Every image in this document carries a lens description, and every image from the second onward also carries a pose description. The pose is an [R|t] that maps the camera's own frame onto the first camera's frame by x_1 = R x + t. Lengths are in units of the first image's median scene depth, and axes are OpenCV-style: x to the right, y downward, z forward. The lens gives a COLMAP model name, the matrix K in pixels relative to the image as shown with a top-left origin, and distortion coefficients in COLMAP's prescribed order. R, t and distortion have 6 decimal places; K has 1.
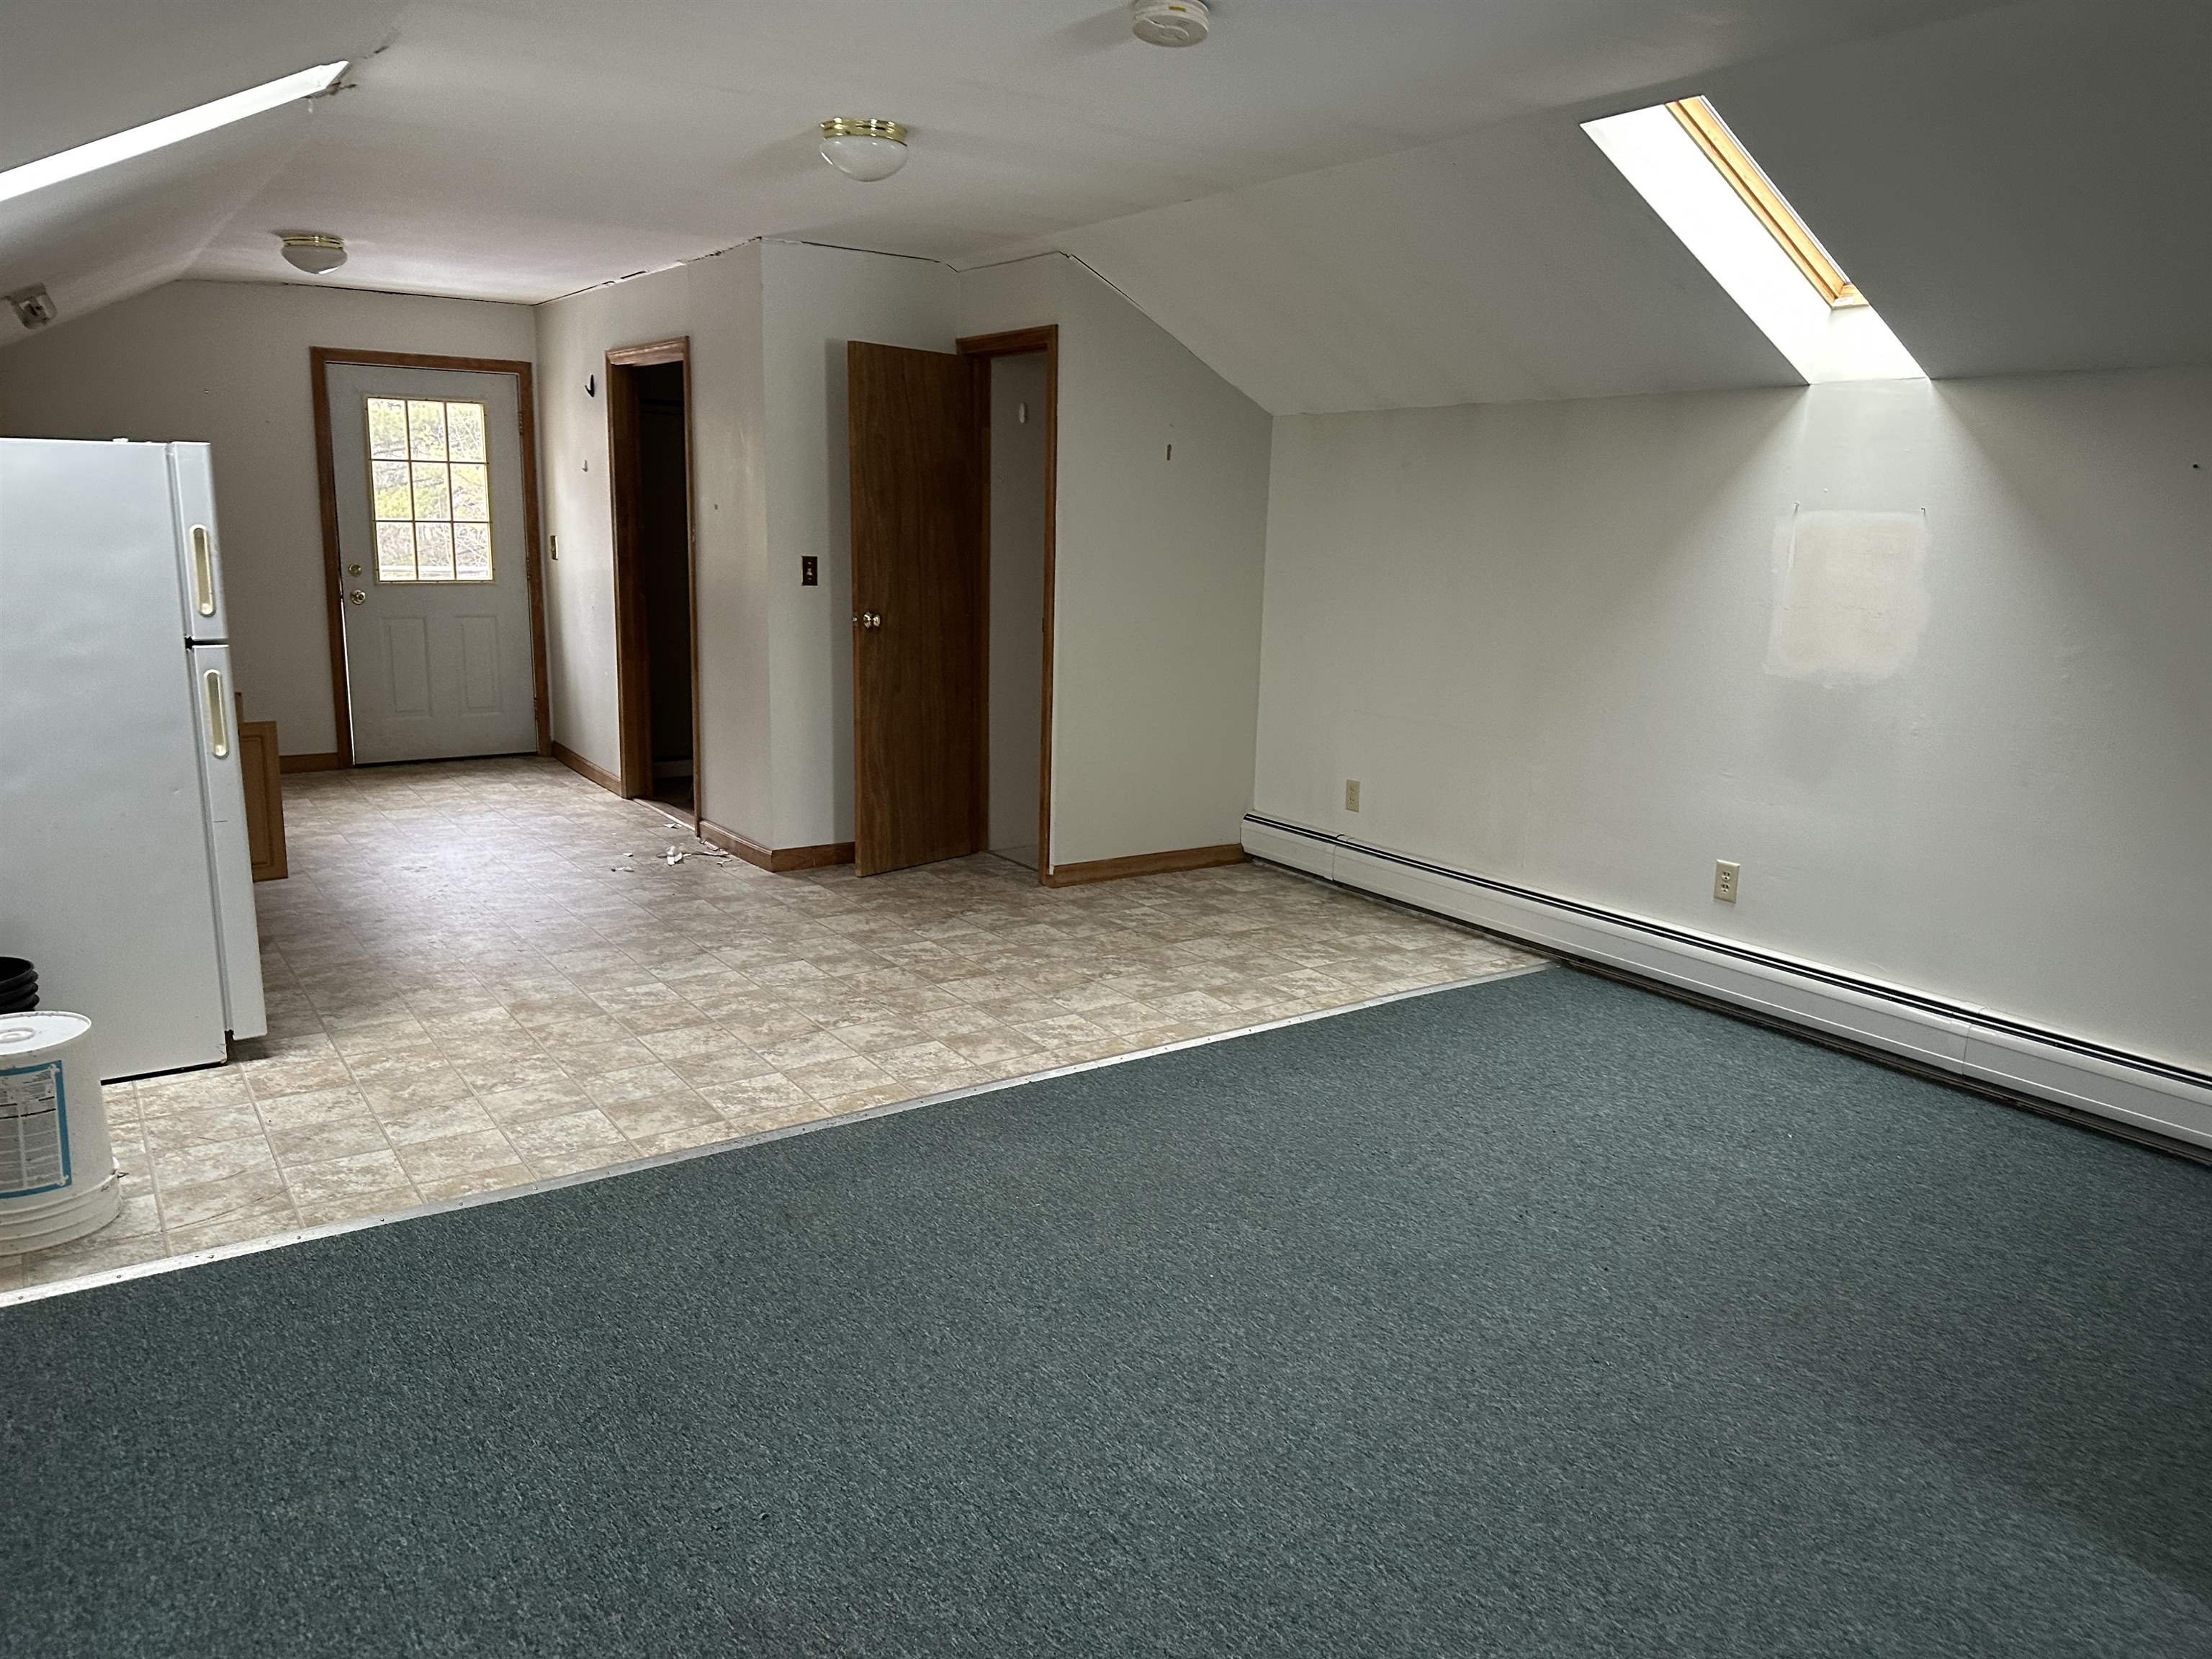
lens RADIAL K [[1542.2, 0, 1119.1], [0, 1542.2, 826.5], [0, 0, 1]] dist [0.065739, -0.095743]
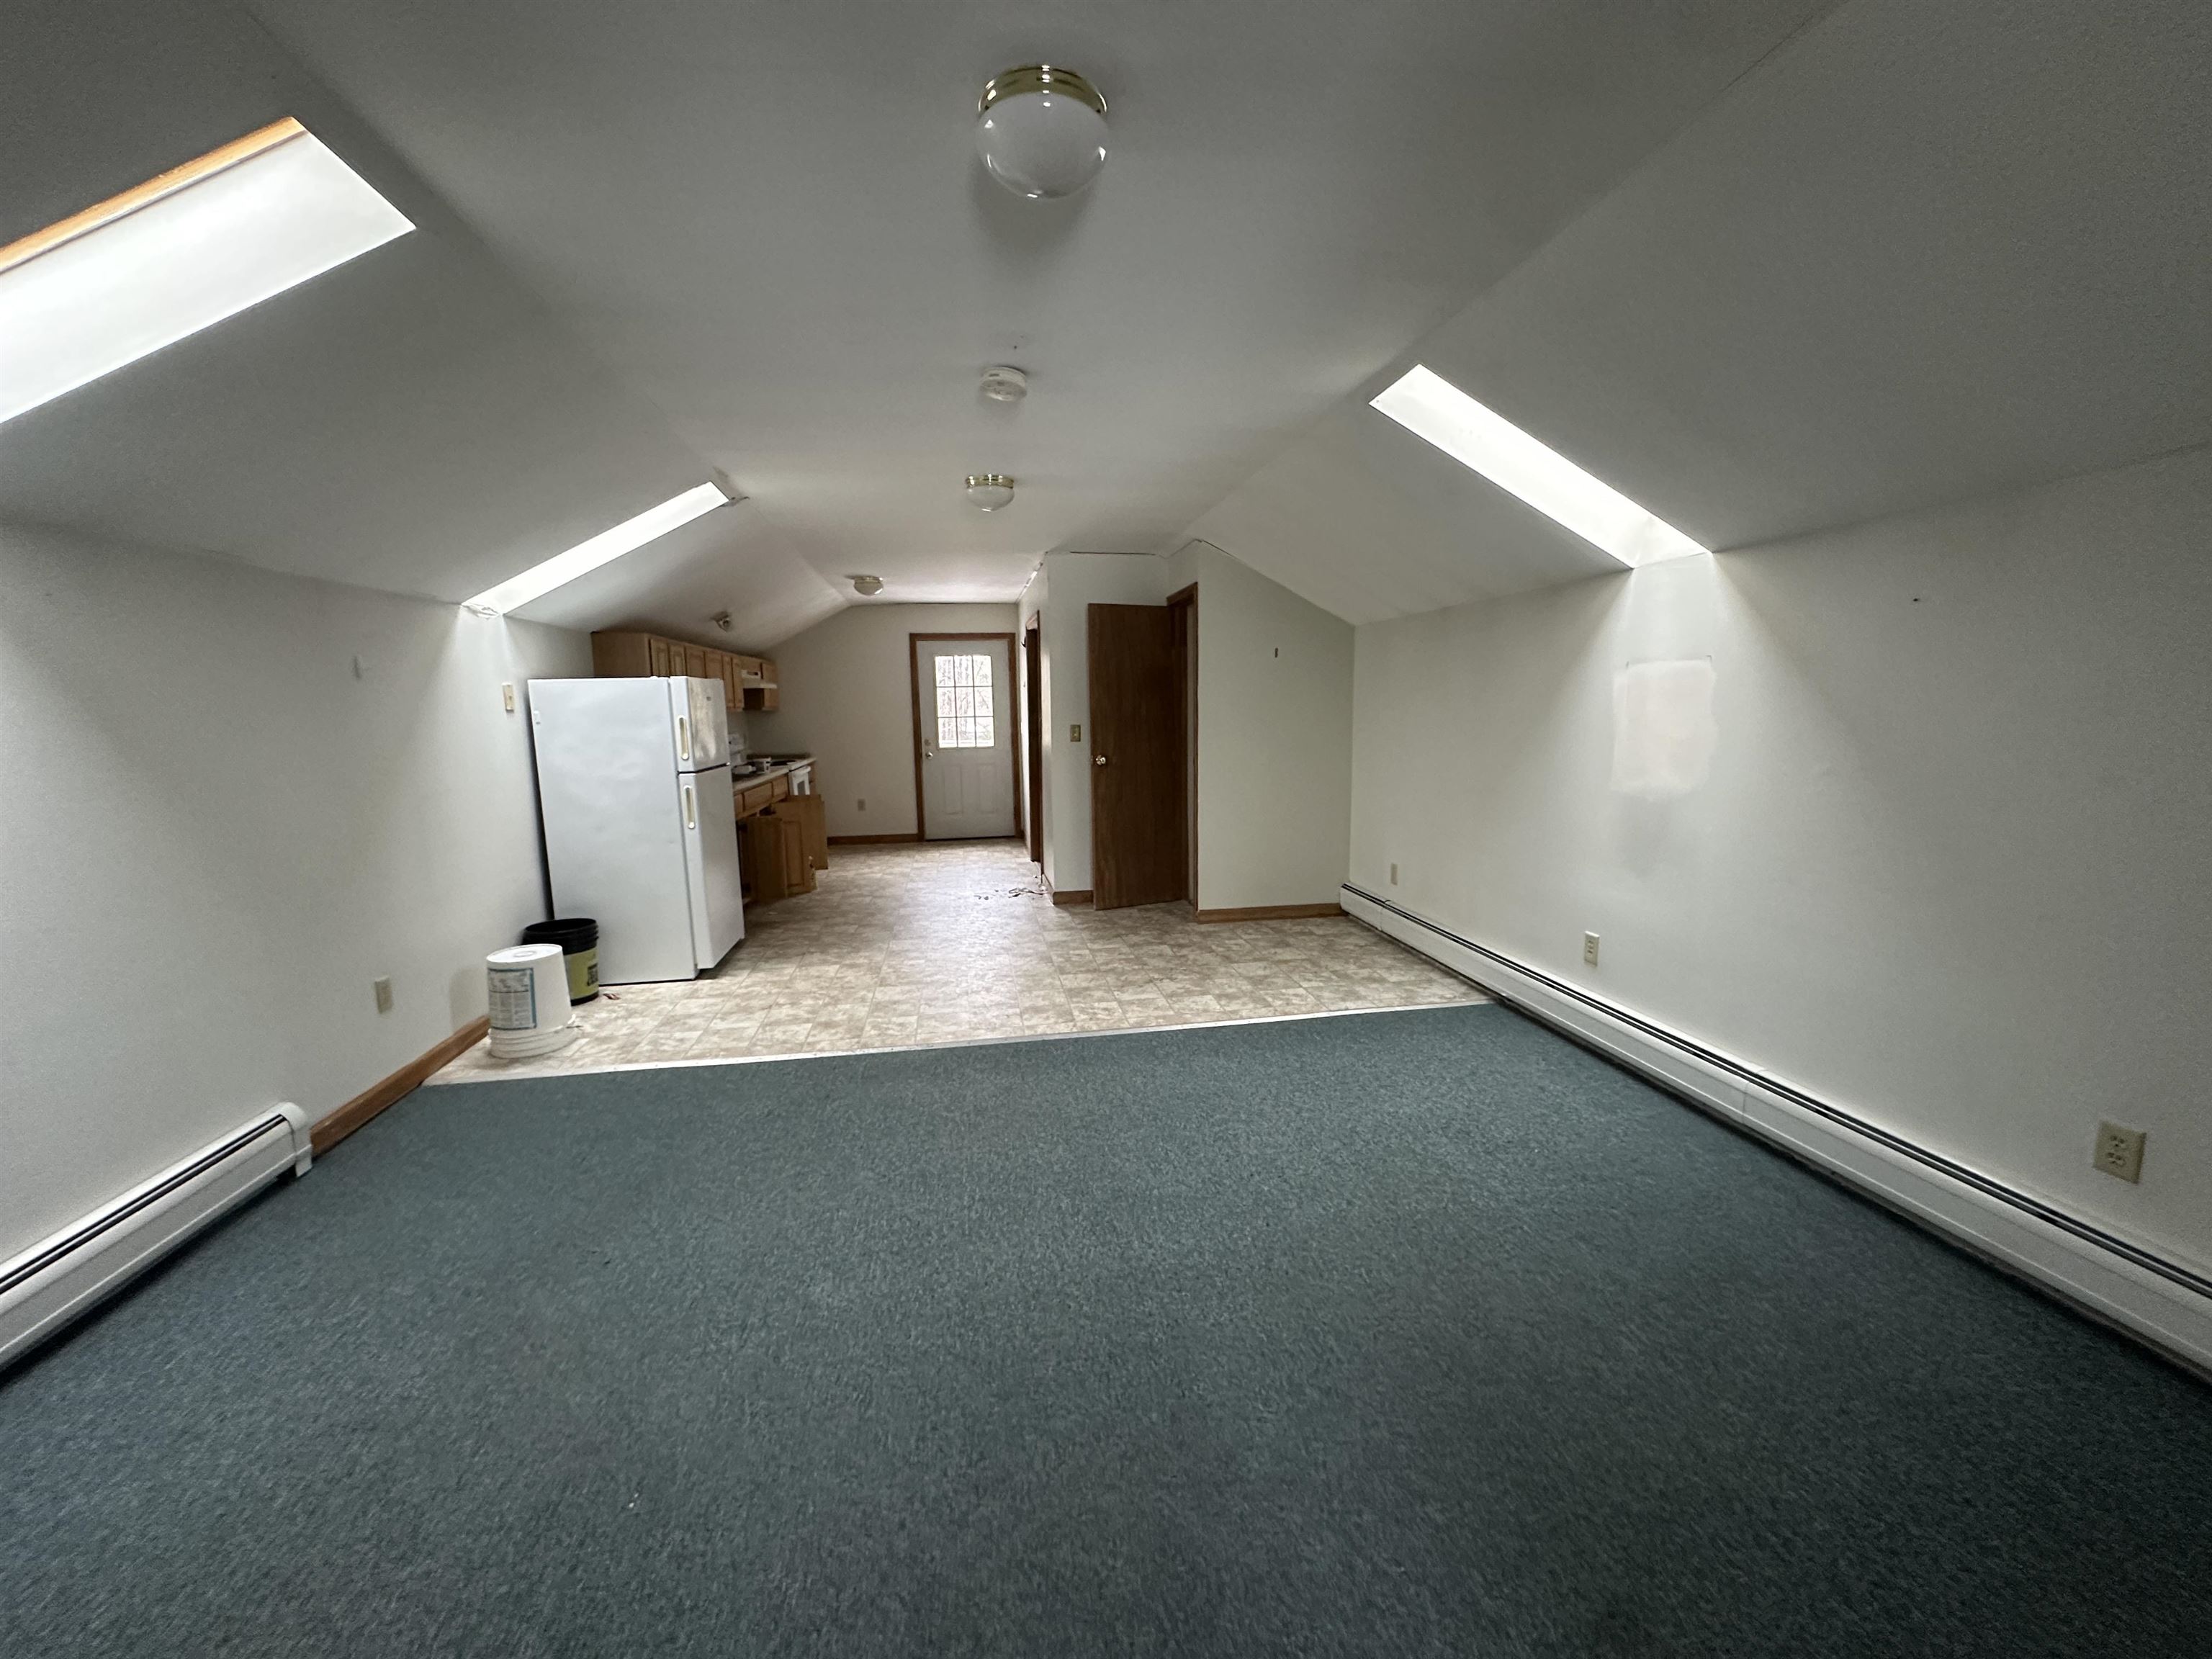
lens RADIAL K [[878.0, 0, 1112.3], [0, 878.0, 831.5], [0, 0, 1]] dist [-0.009489, 0.000432]
pose [[0.905602, 0.020791, -0.423618, 0.313441], [-0.047528, 0.997481, -0.052649, -0.004679], [0.421457, 0.067813, 0.904309, 0.149267]]
